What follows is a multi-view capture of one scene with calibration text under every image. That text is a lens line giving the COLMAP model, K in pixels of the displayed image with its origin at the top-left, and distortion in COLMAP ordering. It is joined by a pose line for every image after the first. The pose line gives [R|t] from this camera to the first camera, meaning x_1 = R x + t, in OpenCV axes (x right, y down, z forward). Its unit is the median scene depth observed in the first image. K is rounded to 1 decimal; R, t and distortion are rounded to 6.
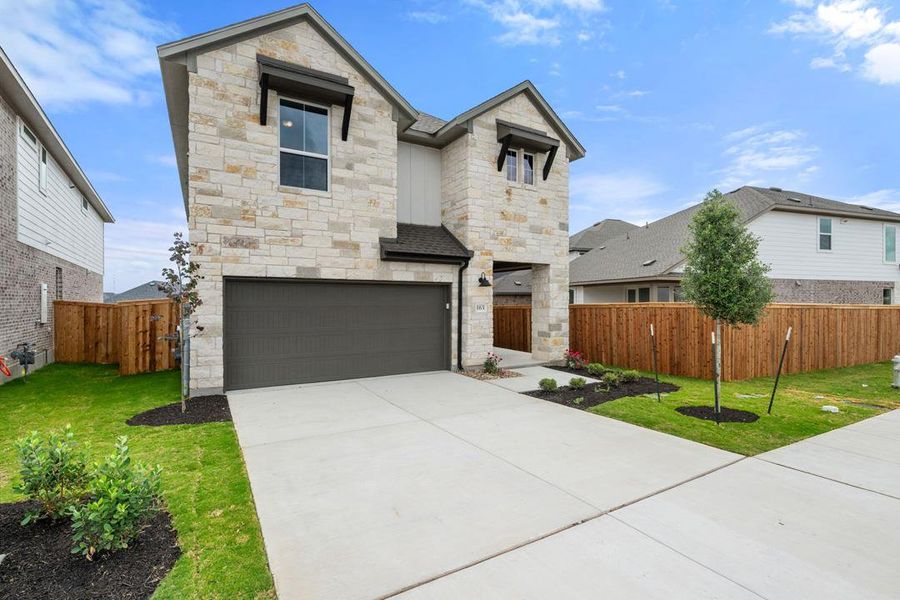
lens RADIAL K [[398.0, 0, 450.4], [0, 398.0, 304.1], [0, 0, 1]] dist [-0.000667, -0.000271]
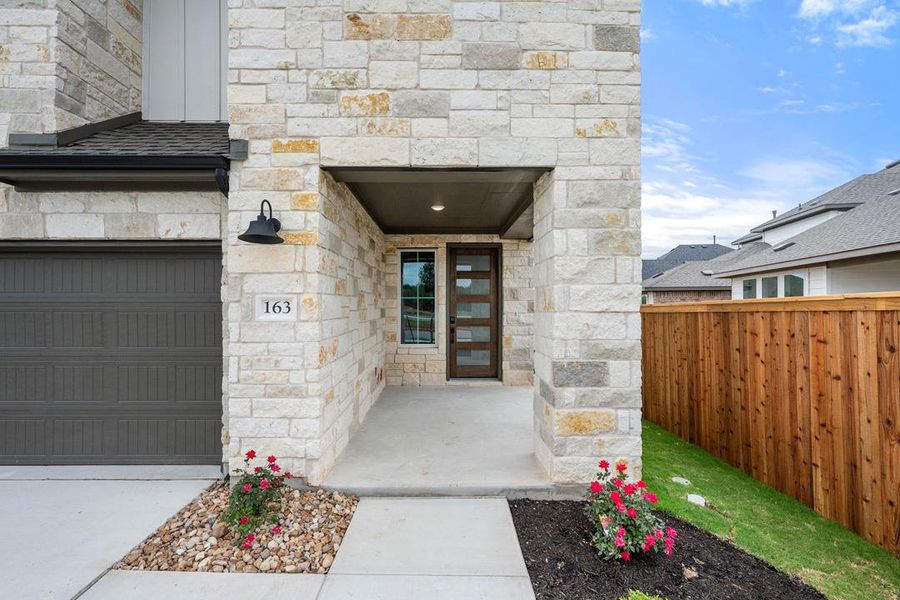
lens RADIAL K [[398.0, 0, 450.4], [0, 398.0, 304.1], [0, 0, 1]] dist [-0.000667, -0.000271]
pose [[0.865864, -0.003771, -0.500265, 0.347852], [-0.001915, 0.999939, -0.010852, 0.009120], [0.500276, 0.010355, 0.865804, 0.726865]]
